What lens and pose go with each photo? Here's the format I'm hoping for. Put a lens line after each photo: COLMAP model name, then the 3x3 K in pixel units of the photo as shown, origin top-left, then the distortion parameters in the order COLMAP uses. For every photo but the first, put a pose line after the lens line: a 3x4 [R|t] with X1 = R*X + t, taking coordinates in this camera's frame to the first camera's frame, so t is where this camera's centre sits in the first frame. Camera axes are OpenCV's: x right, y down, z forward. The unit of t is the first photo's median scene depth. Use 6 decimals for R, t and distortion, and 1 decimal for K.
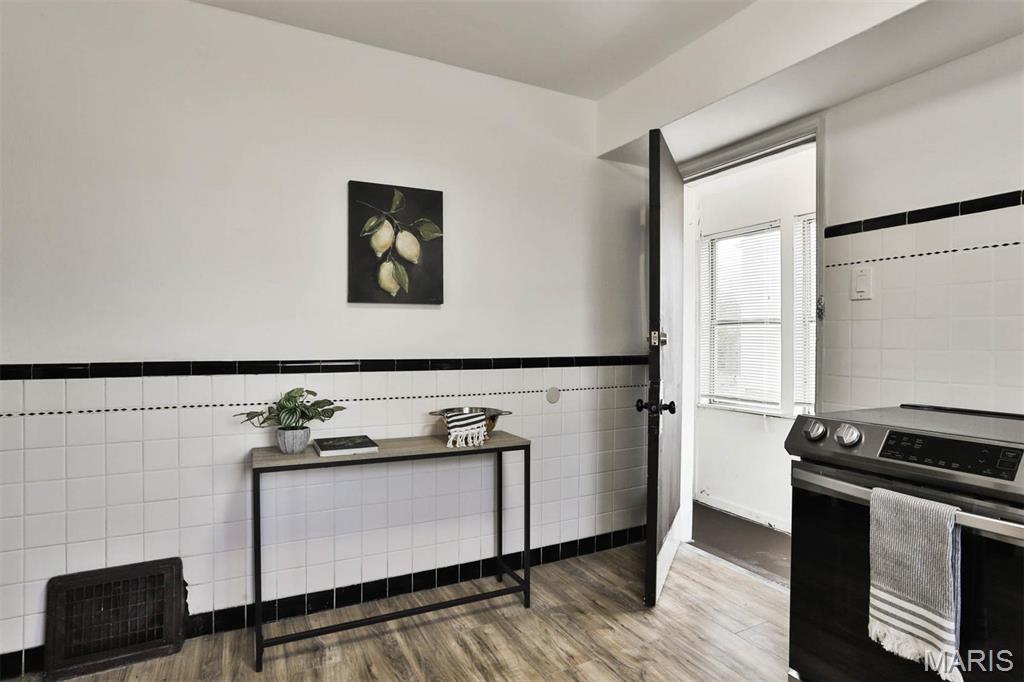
lens RADIAL K [[523.7, 0, 504.5], [0, 523.7, 340.0], [0, 0, 1]] dist [-0.052578, 0.034398]
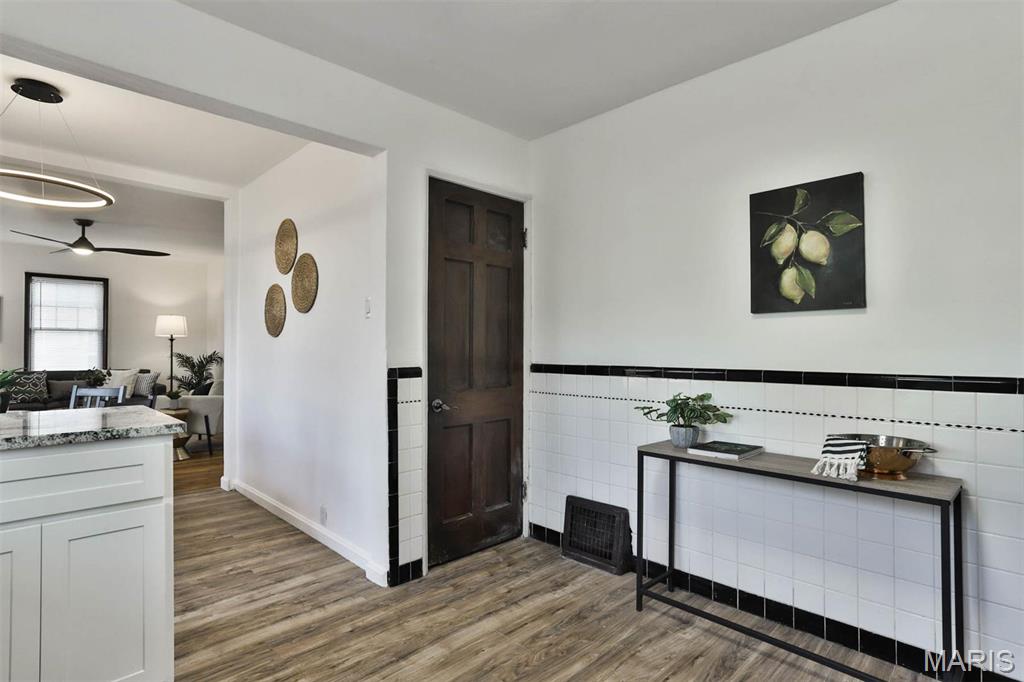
lens RADIAL K [[523.7, 0, 504.5], [0, 523.7, 340.0], [0, 0, 1]] dist [-0.052578, 0.034398]
pose [[0.311682, -0.017086, -0.950033, 0.512256], [-0.002499, 0.999820, -0.018801, -0.000268], [0.950183, 0.008234, 0.311583, 0.221877]]
